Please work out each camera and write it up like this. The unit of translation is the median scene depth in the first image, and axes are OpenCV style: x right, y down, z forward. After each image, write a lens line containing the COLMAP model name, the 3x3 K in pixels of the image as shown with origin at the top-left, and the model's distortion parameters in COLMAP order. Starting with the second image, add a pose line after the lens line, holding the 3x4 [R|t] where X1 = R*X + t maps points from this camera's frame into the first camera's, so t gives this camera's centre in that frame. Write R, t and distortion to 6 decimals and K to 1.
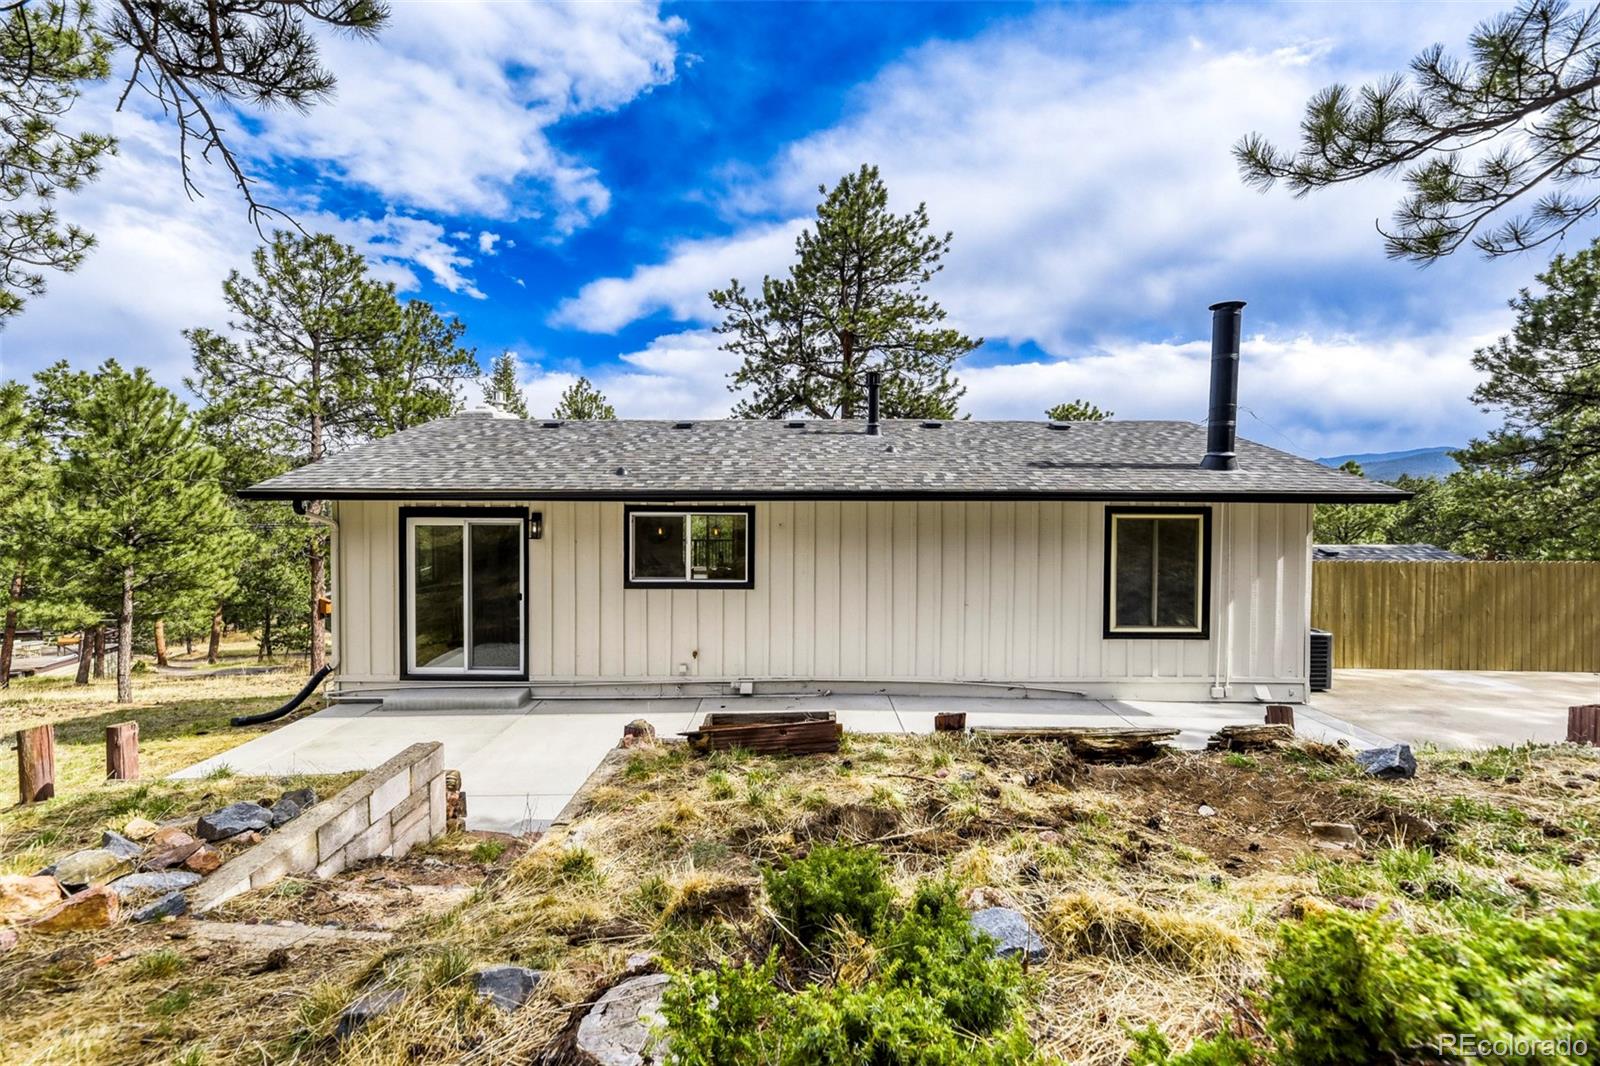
lens RADIAL K [[656.9, 0, 825.0], [0, 656.9, 537.7], [0, 0, 1]] dist [-0.001981, -0.000540]
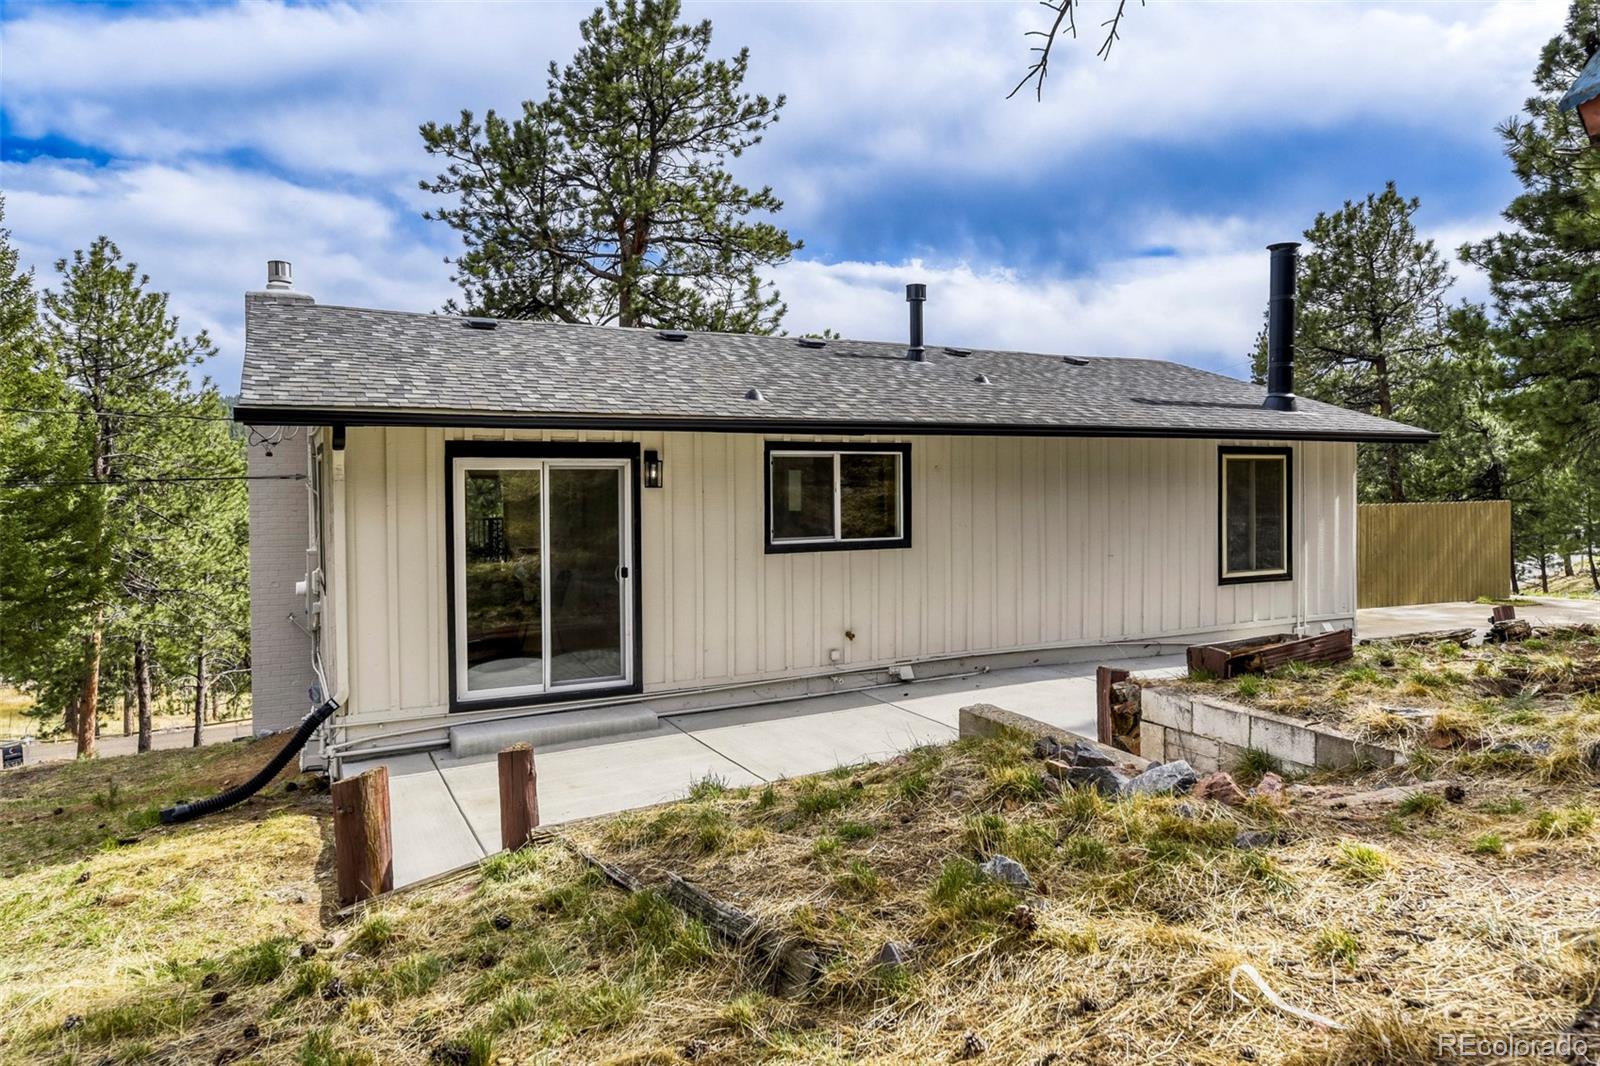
lens RADIAL K [[981.0, 0, 792.7], [0, 981.0, 525.4], [0, 0, 1]] dist [0.001307, 0.000250]
pose [[0.896625, -0.030644, 0.441729, -0.752742], [0.030842, 0.999502, 0.006735, 0.038686], [-0.441716, 0.007585, 0.897123, -0.002556]]
